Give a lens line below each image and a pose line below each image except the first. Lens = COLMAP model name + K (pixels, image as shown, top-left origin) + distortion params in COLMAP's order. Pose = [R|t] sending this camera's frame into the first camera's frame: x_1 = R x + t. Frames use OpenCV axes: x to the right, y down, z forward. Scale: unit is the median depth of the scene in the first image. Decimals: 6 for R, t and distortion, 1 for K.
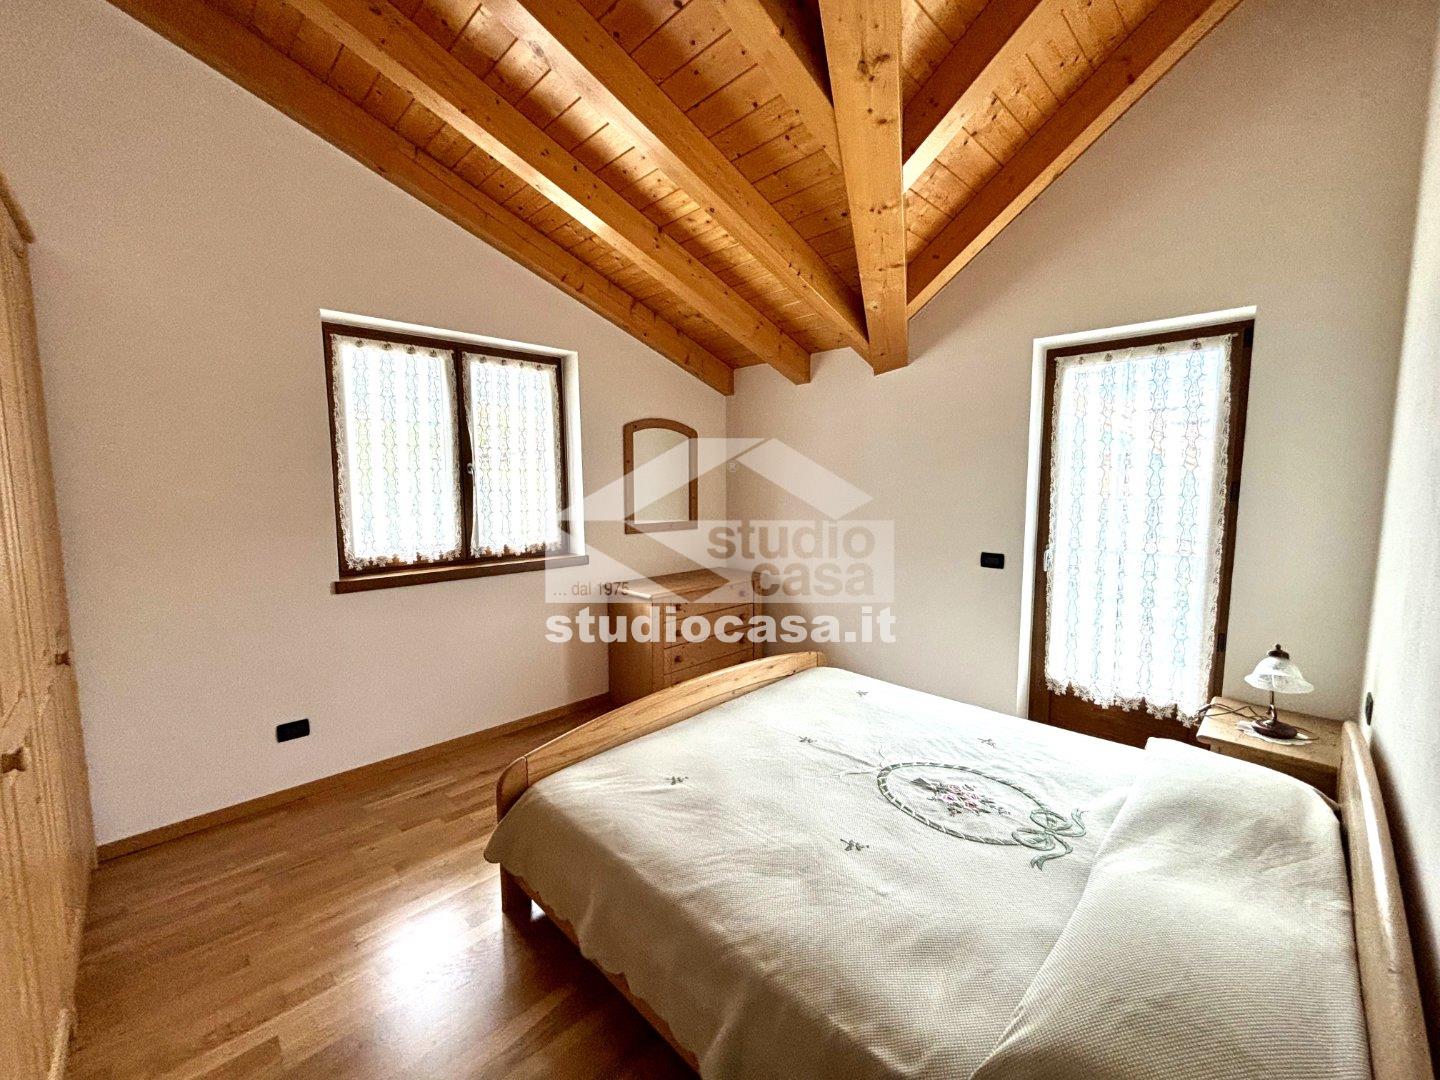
lens RADIAL K [[582.6, 0, 718.9], [0, 582.6, 533.4], [0, 0, 1]] dist [0.002257, 0.000139]
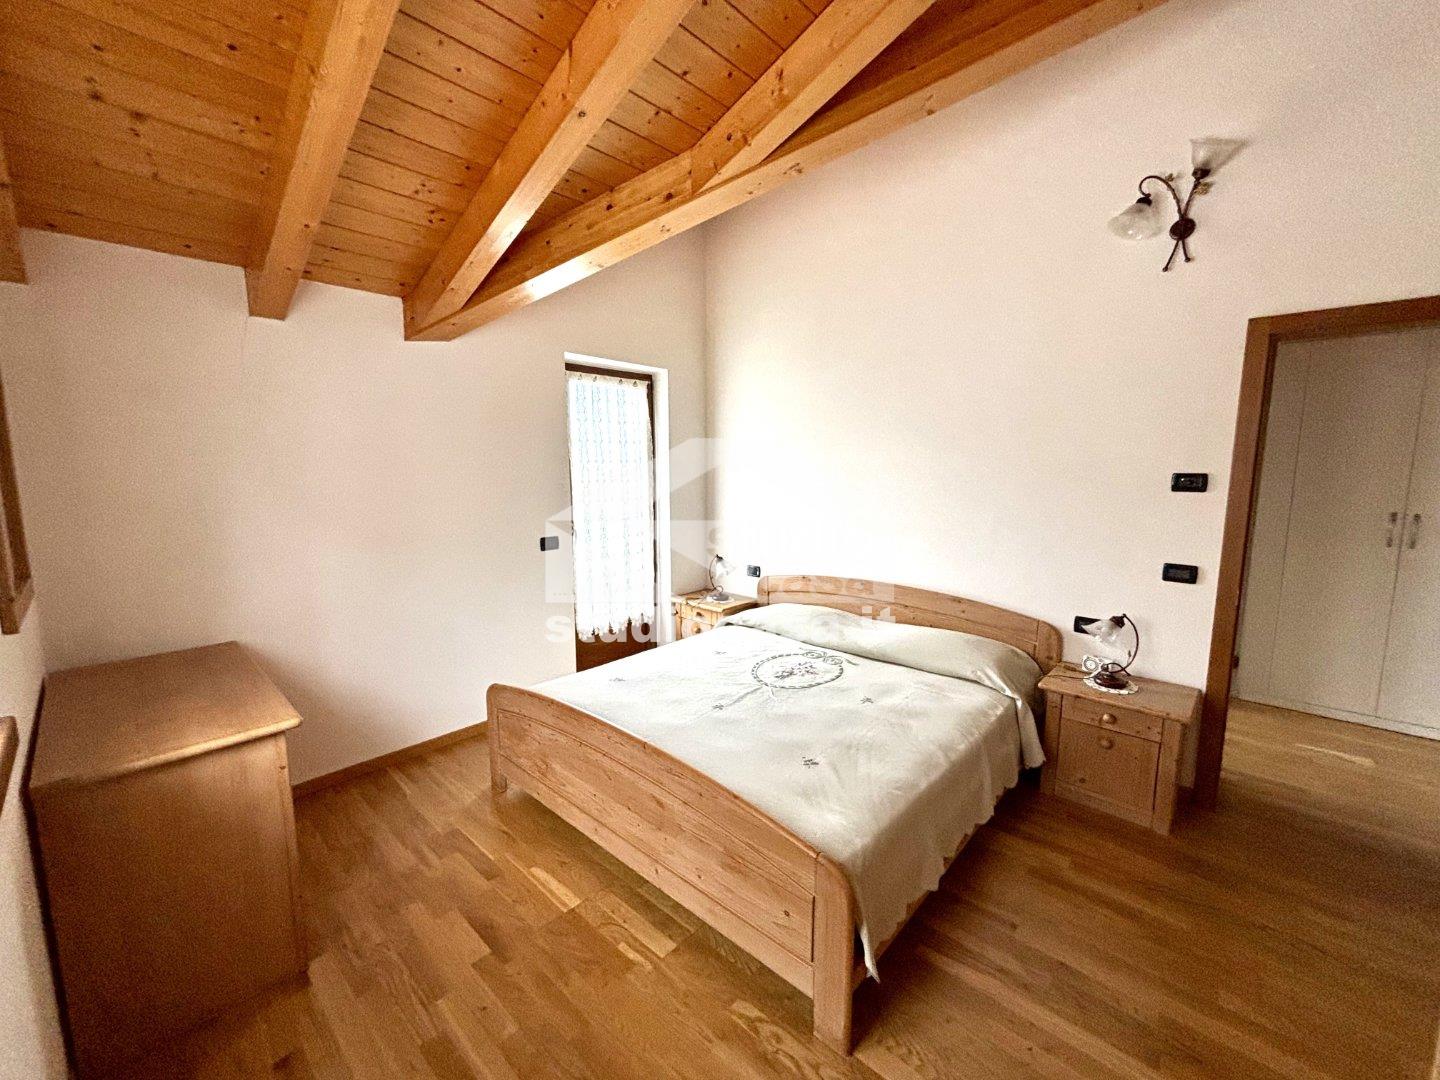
lens RADIAL K [[582.6, 0, 718.3], [0, 582.6, 544.7], [0, 0, 1]] dist [0.002257, 0.000139]
pose [[-0.035832, -0.134580, 0.990255, -1.106882], [0.103916, 0.985018, 0.137629, -0.121304], [-0.993940, 0.107834, -0.021310, 1.219005]]
